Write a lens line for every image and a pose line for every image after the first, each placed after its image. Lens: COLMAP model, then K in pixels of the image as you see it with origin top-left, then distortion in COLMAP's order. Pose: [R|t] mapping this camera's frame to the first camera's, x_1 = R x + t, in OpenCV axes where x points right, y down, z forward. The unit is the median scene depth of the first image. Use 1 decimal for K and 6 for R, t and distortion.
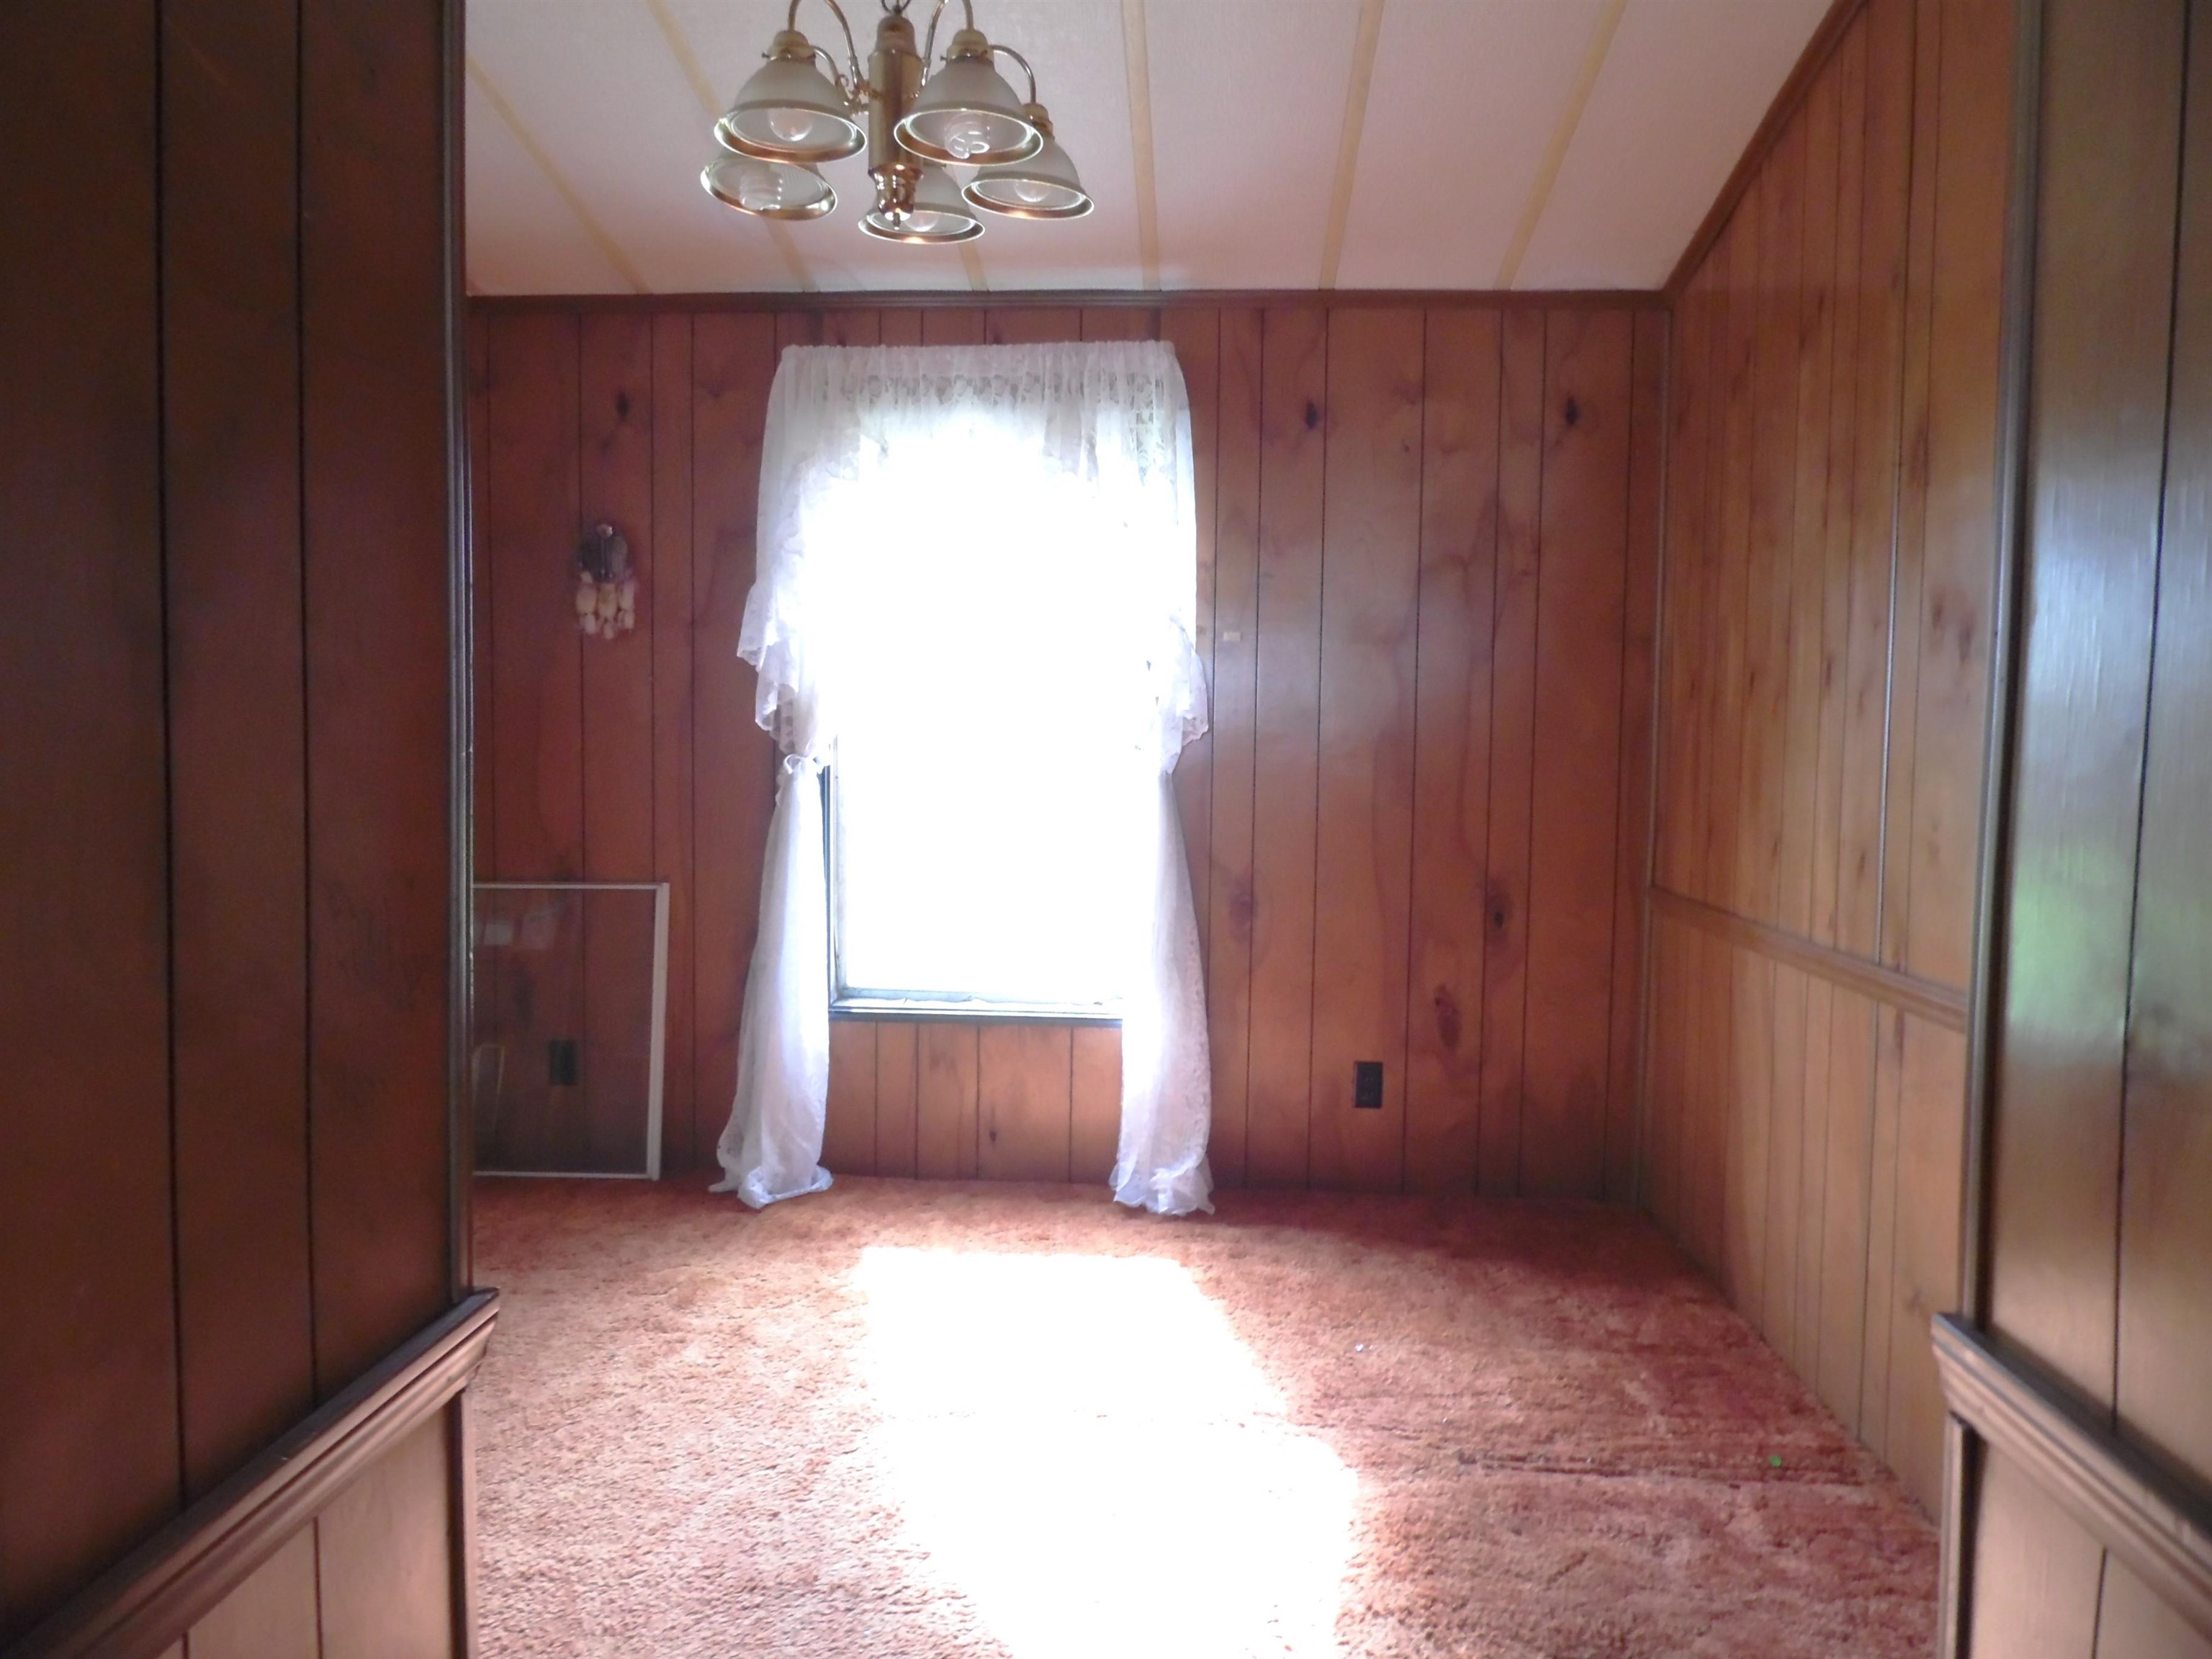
lens RADIAL K [[1505.3, 0, 1104.8], [0, 1505.3, 815.9], [0, 0, 1]] dist [-0.006335, -0.004158]
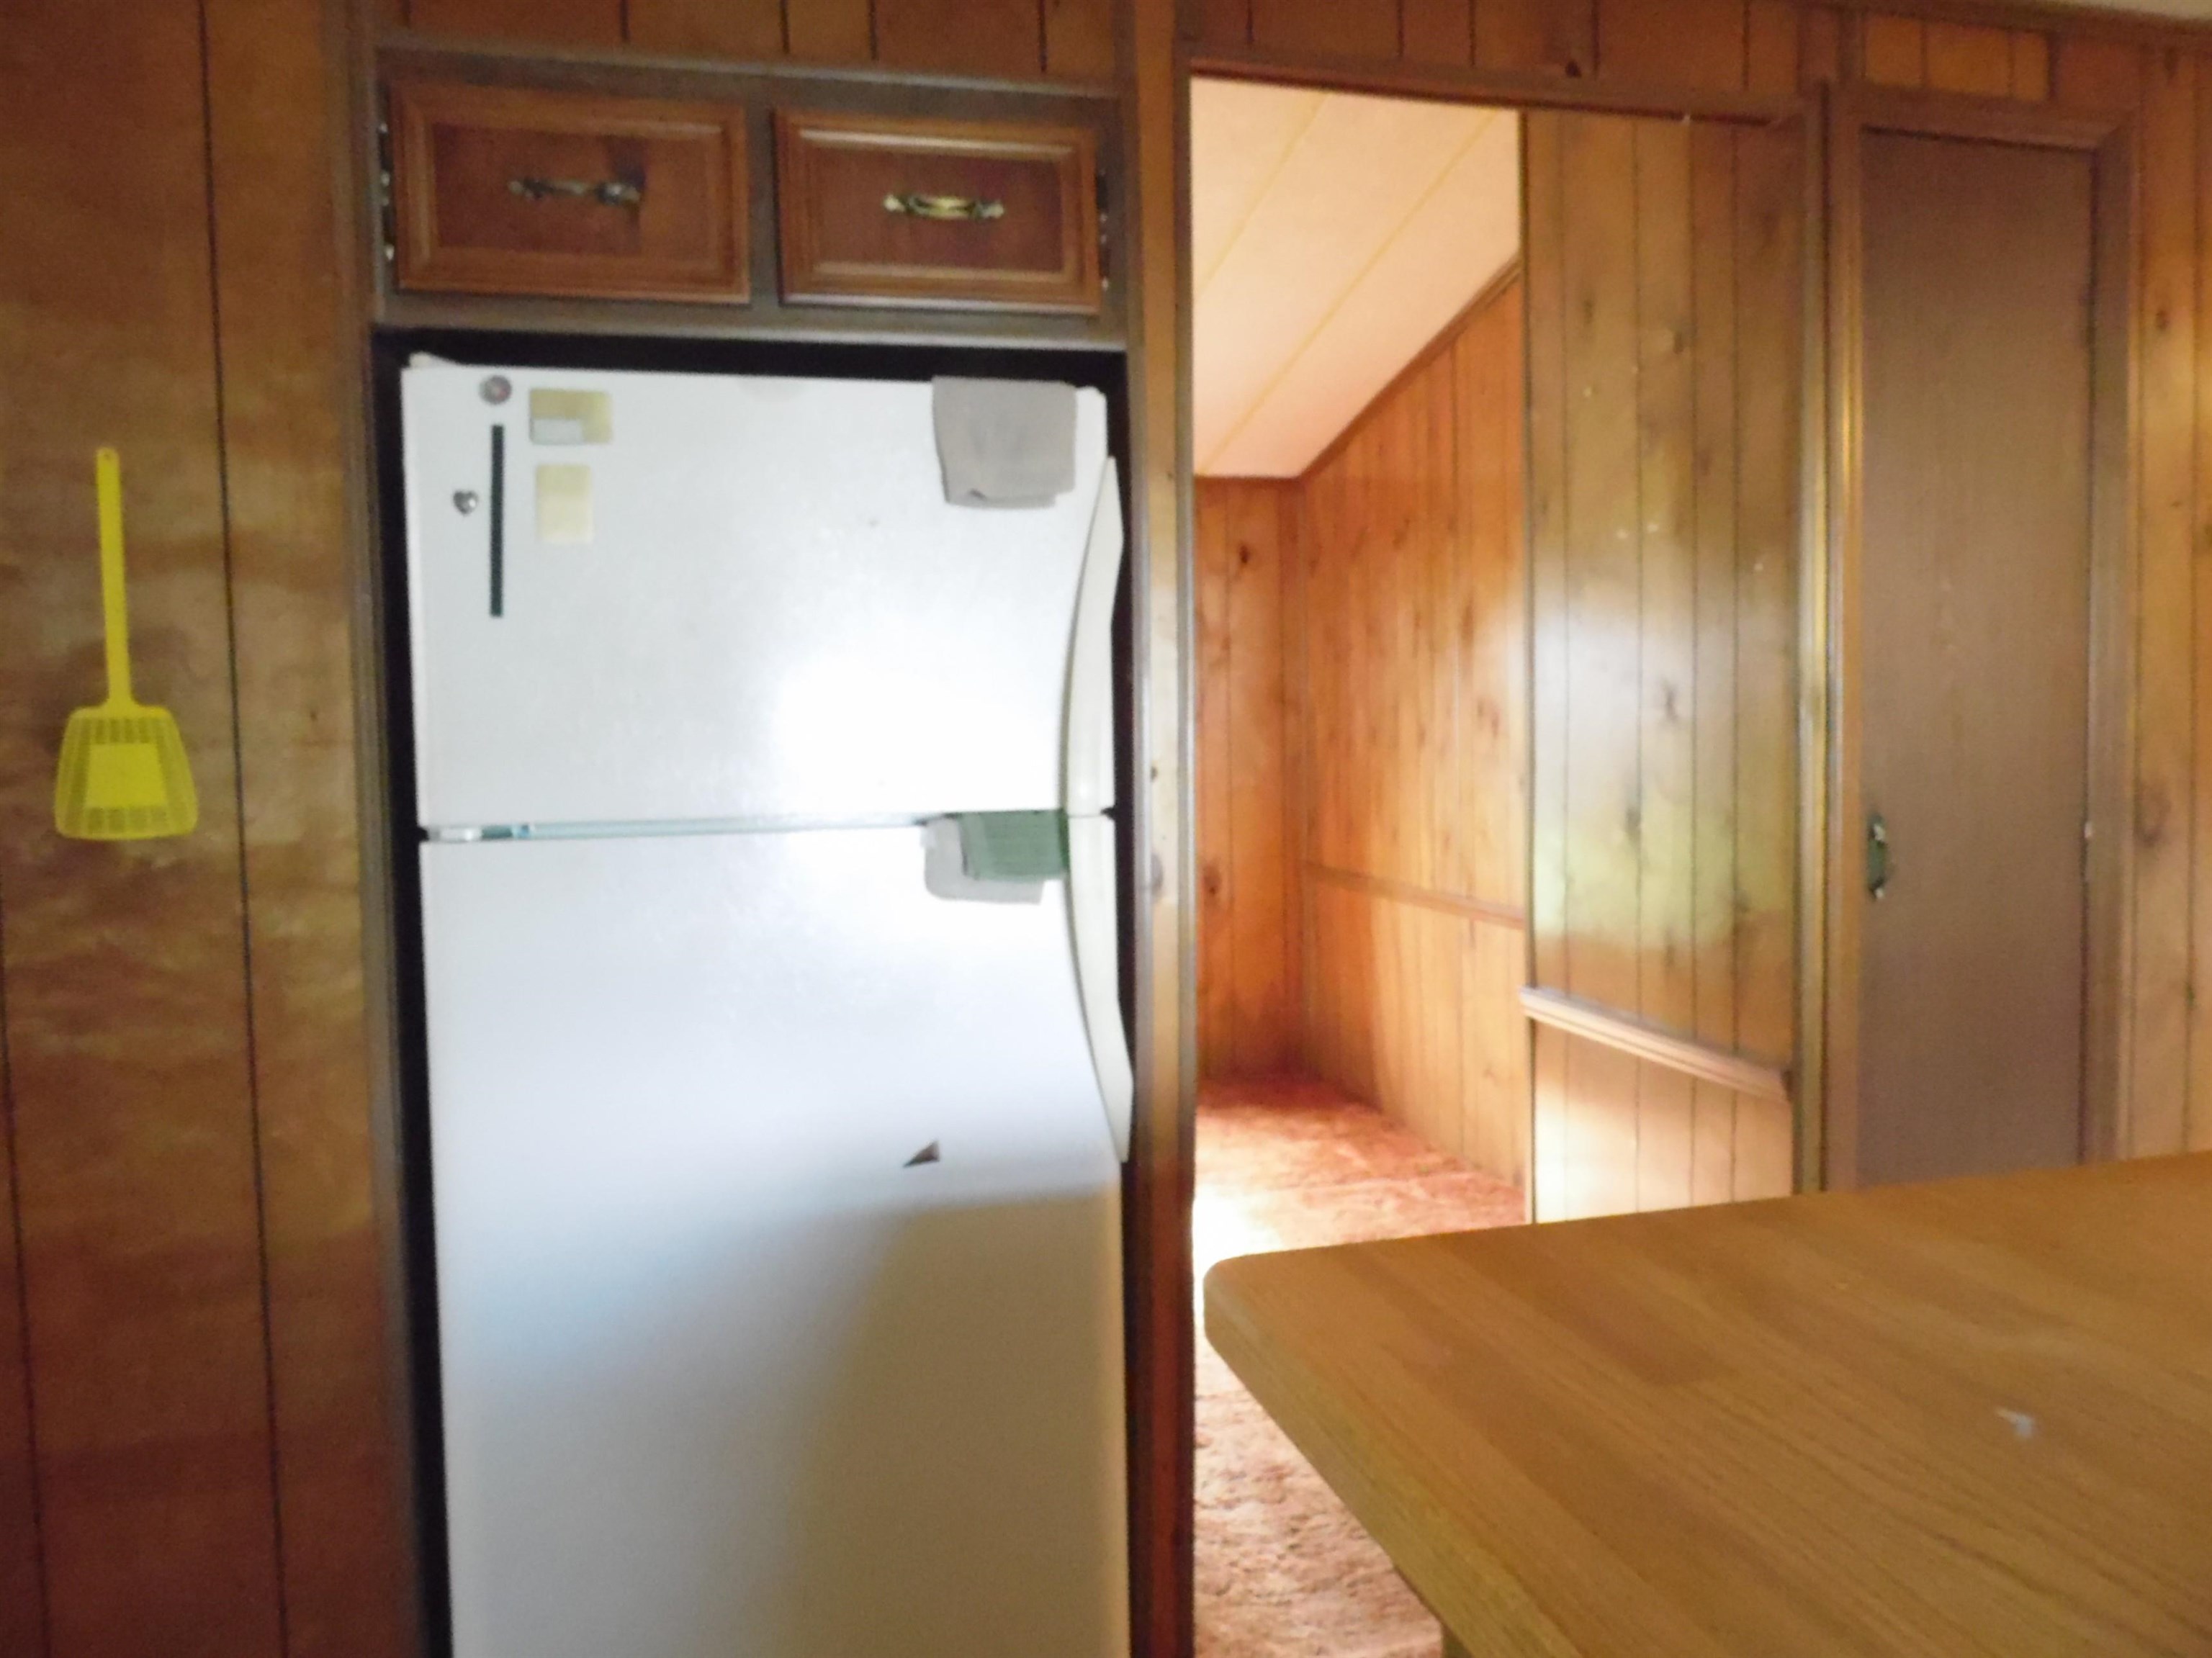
lens RADIAL K [[1627.7, 0, 1113.0], [0, 1627.7, 826.9], [0, 0, 1]] dist [-0.010814, -0.003653]
pose [[0.948663, -0.054330, 0.311589, -0.472403], [0.052218, 0.998521, 0.015124, -0.036604], [-0.311950, 0.001923, 0.950097, -0.715965]]
